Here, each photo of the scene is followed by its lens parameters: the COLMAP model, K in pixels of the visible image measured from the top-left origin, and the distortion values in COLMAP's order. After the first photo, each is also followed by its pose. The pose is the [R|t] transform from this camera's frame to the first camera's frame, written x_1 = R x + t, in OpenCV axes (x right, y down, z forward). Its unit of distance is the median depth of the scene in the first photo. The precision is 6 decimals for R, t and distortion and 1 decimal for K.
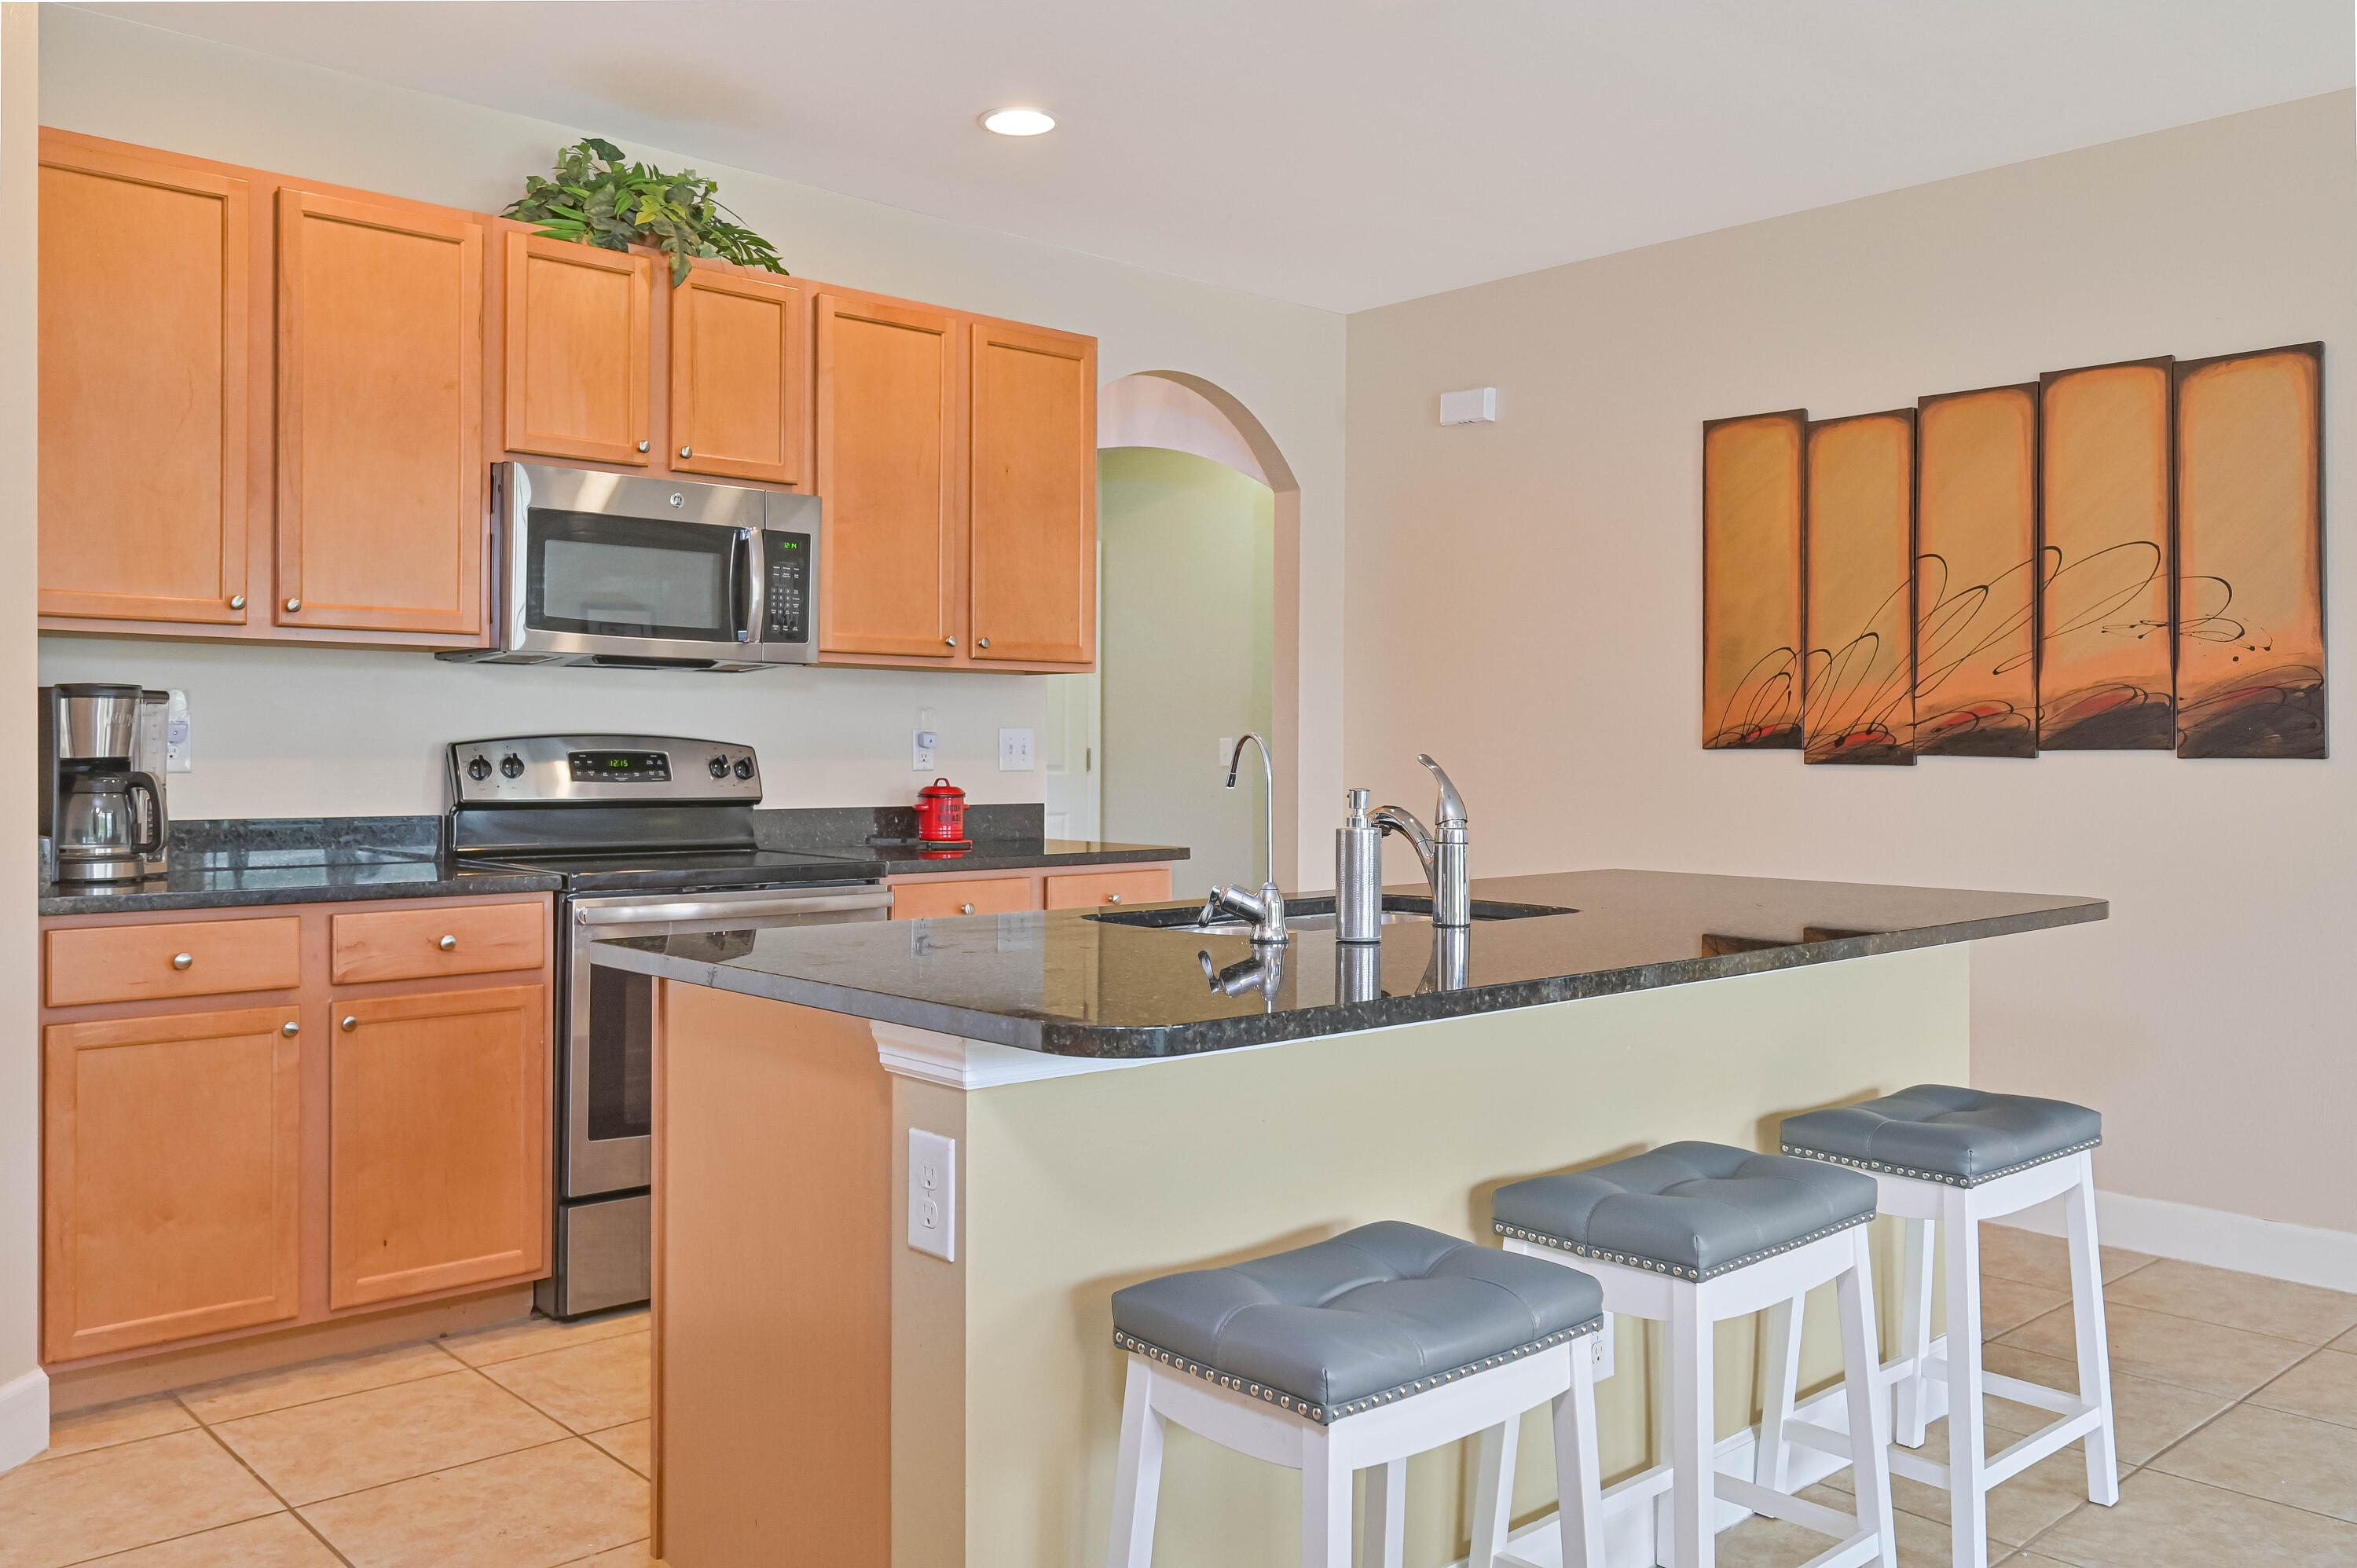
lens RADIAL K [[1847.3, 0, 1175.0], [0, 1847.3, 744.7], [0, 0, 1]] dist [0.041704, 0.000672]
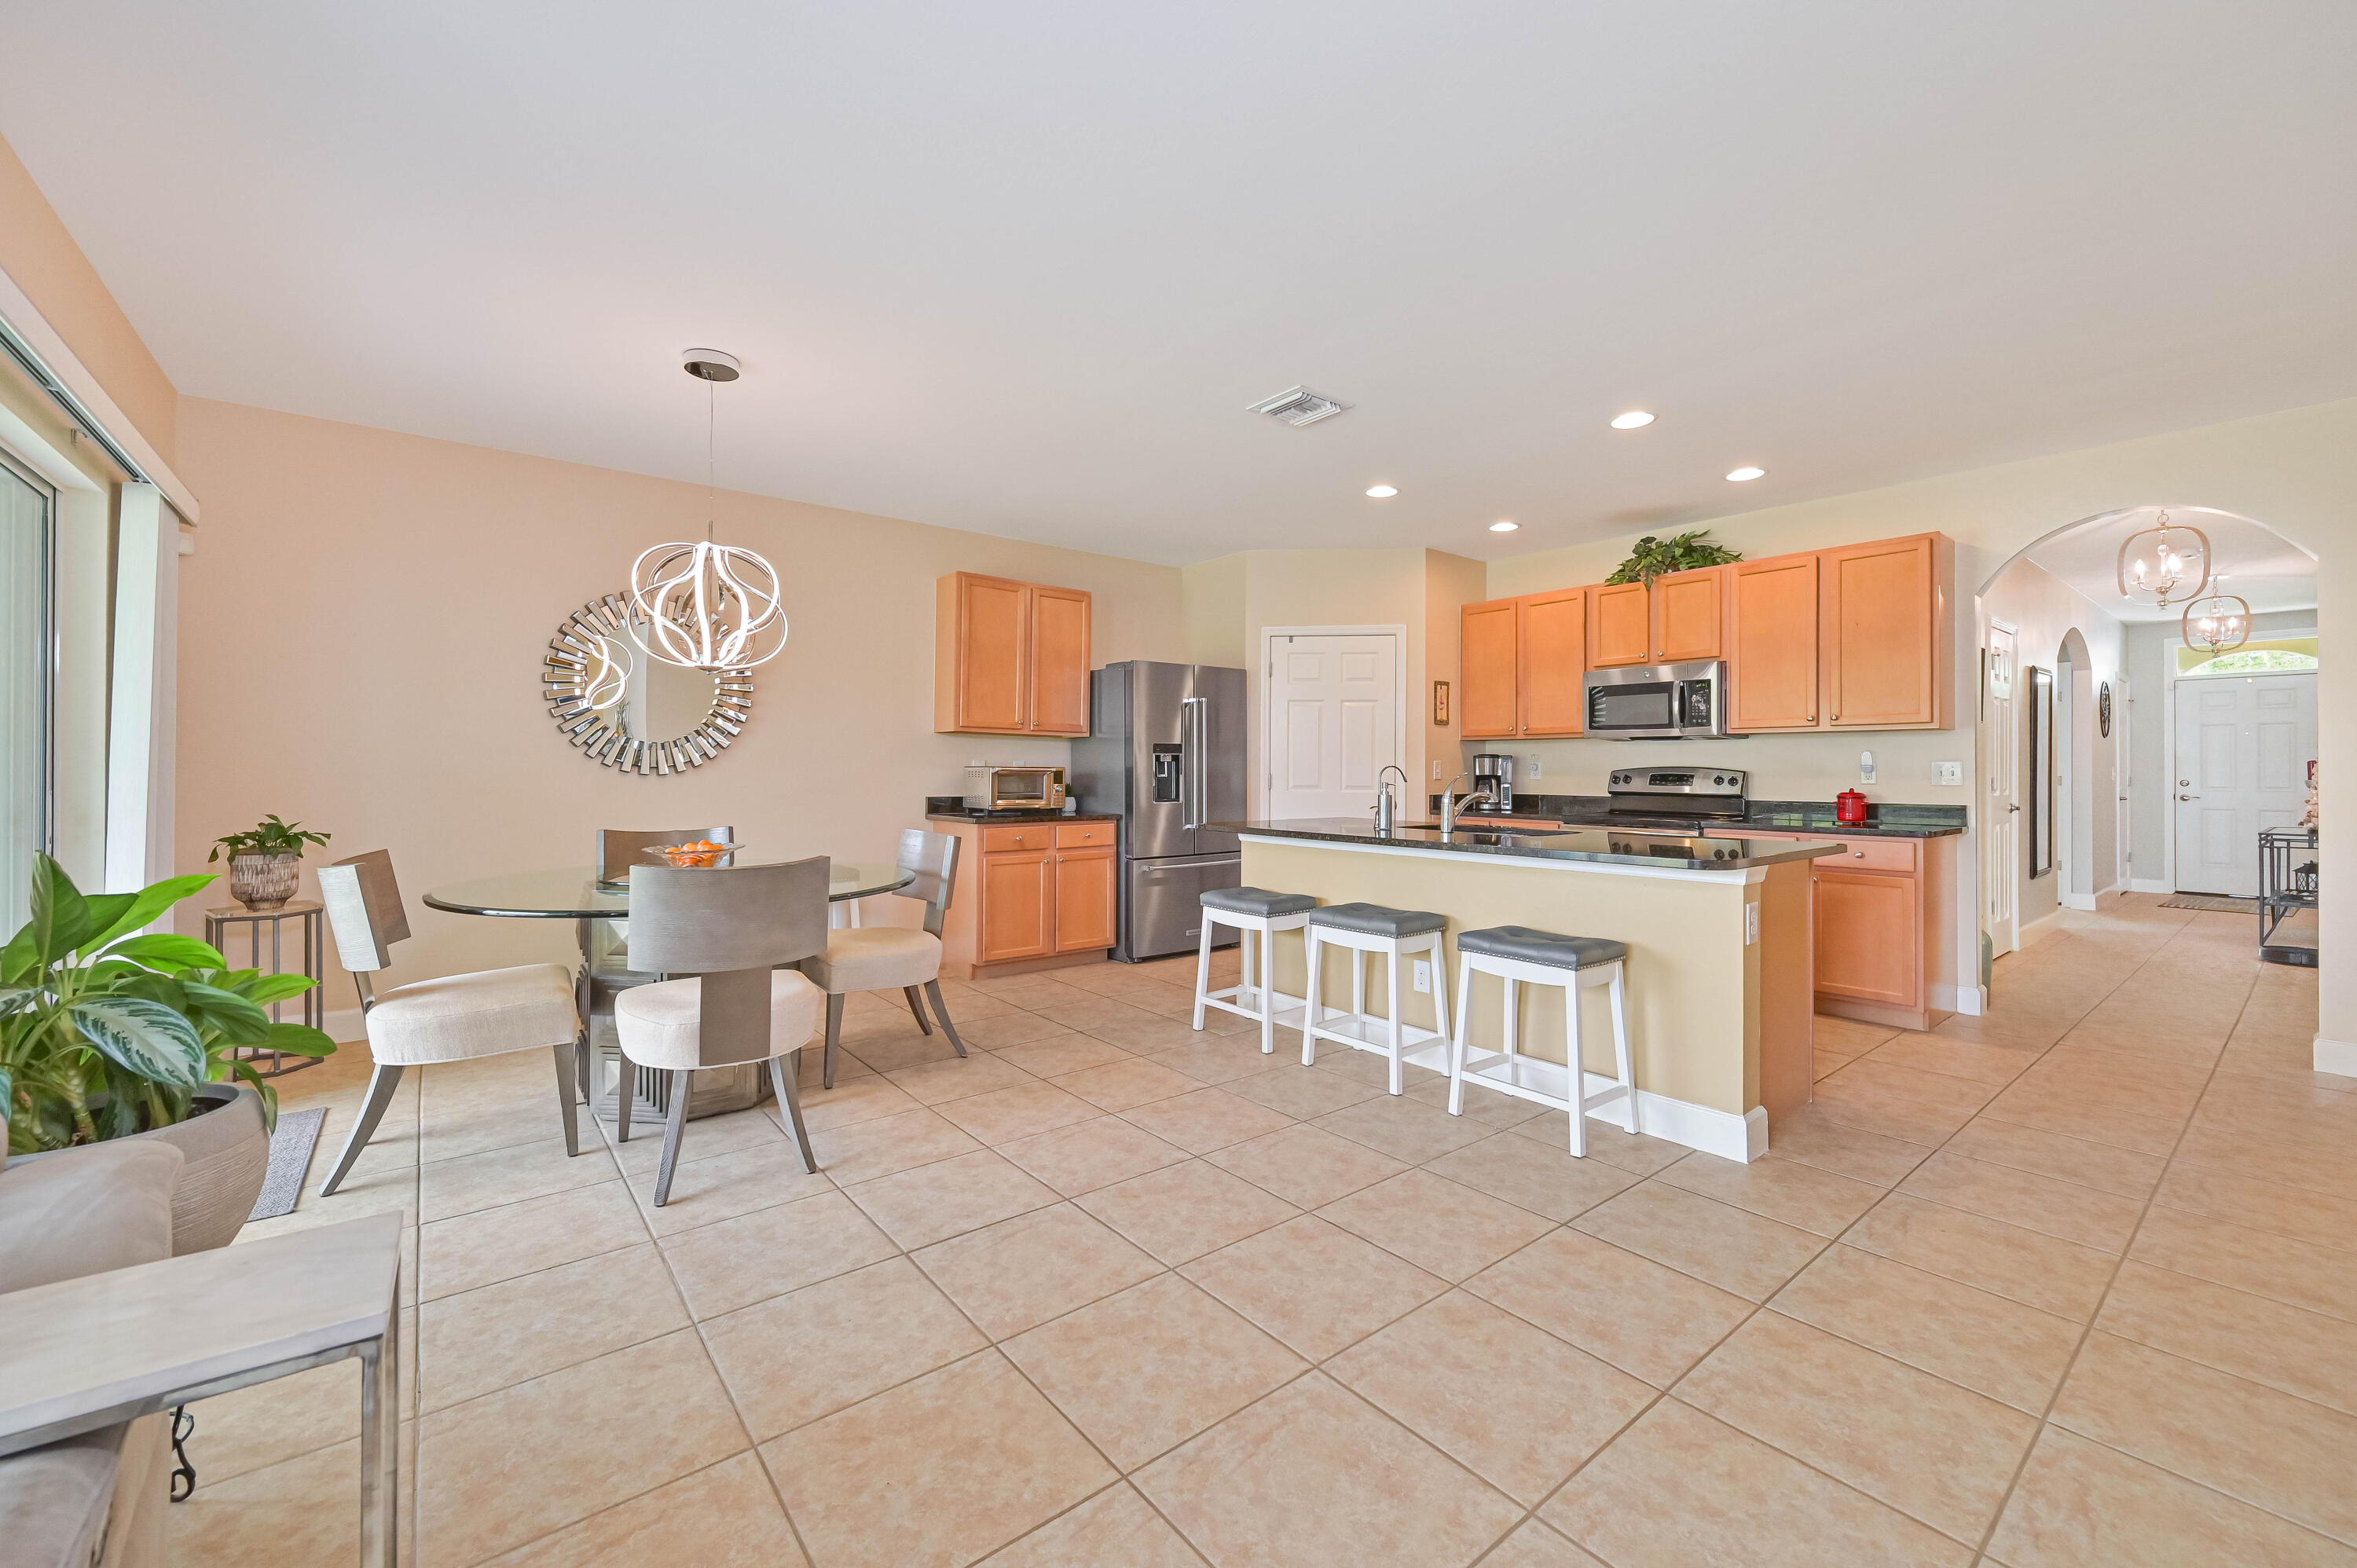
lens RADIAL K [[938.9, 0, 1178.1], [0, 938.9, 764.8], [0, 0, 1]] dist [-0.002520, -0.000204]
pose [[-0.067718, 0.001802, -0.997703, 1.047688], [0.007819, 0.999969, 0.001275, -0.015597], [0.997674, -0.007715, -0.067730, 0.441727]]
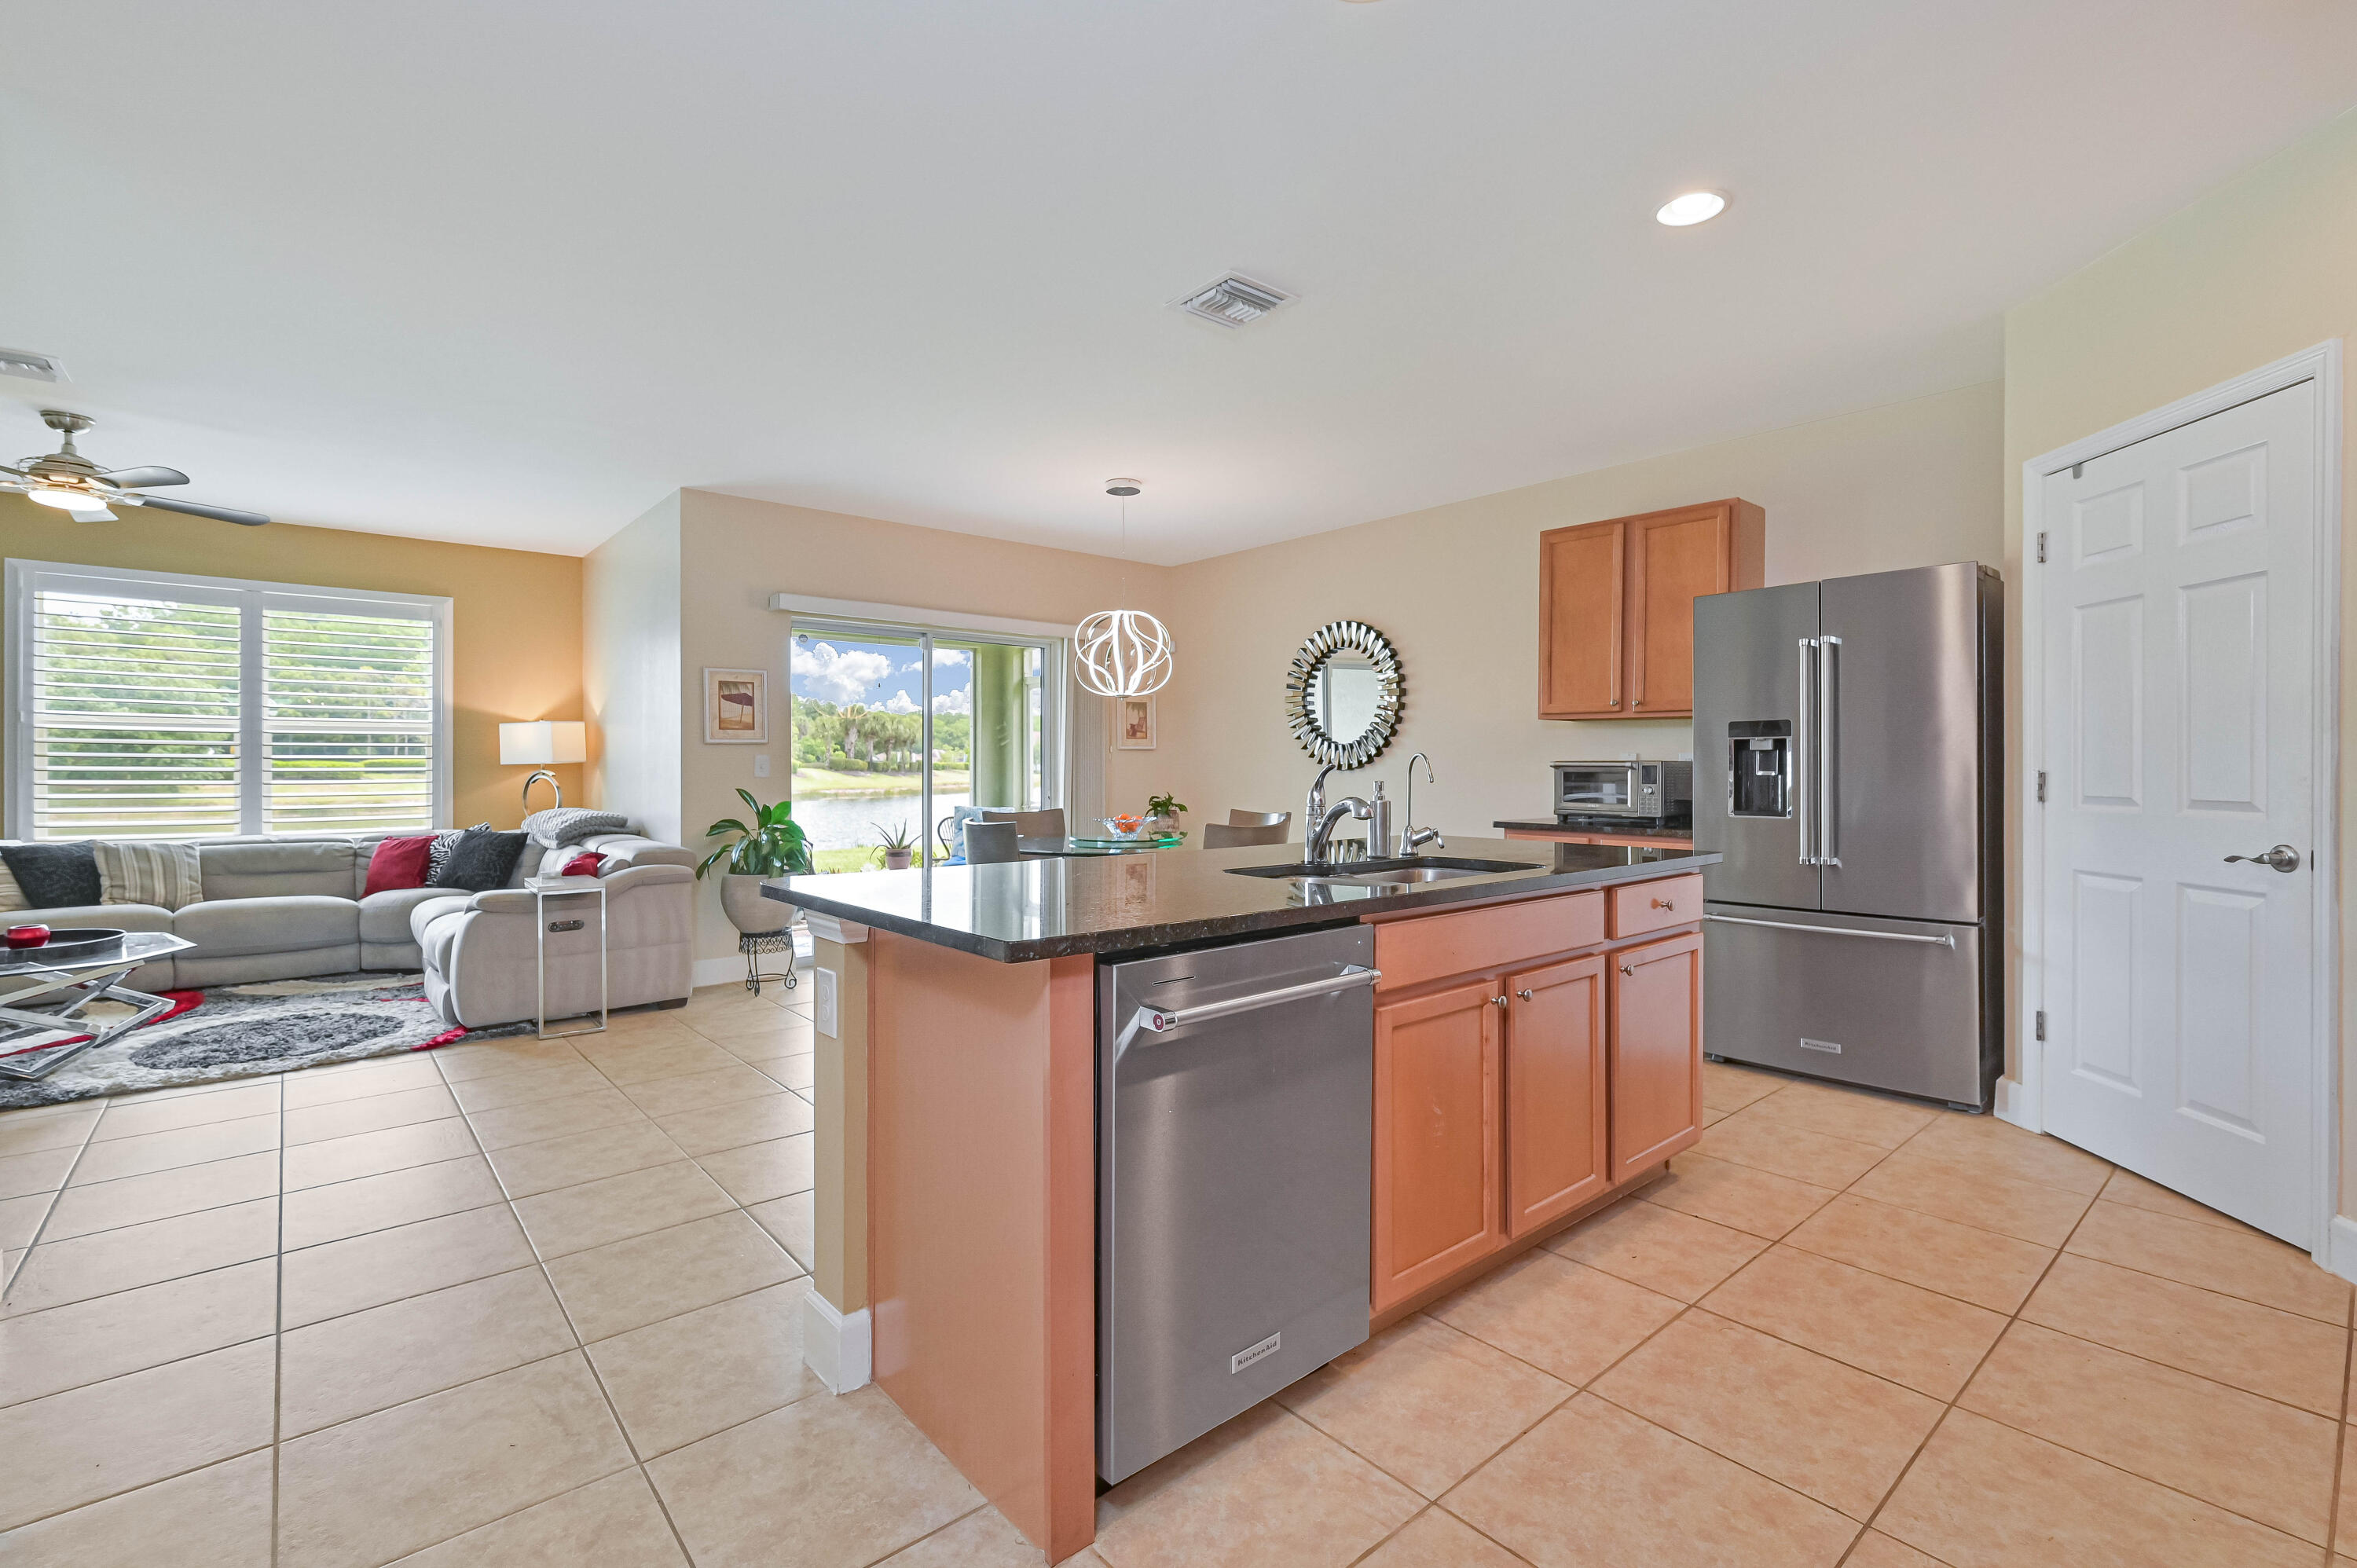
lens RADIAL K [[1082.1, 0, 1164.1], [0, 1082.1, 759.6], [0, 0, 1]] dist [0.017360, -0.000116]
pose [[-0.998815, 0.008894, 0.047839, 0.161001], [0.008158, 0.999845, -0.015572, 0.000440], [-0.047970, -0.015163, -0.998734, 1.333661]]
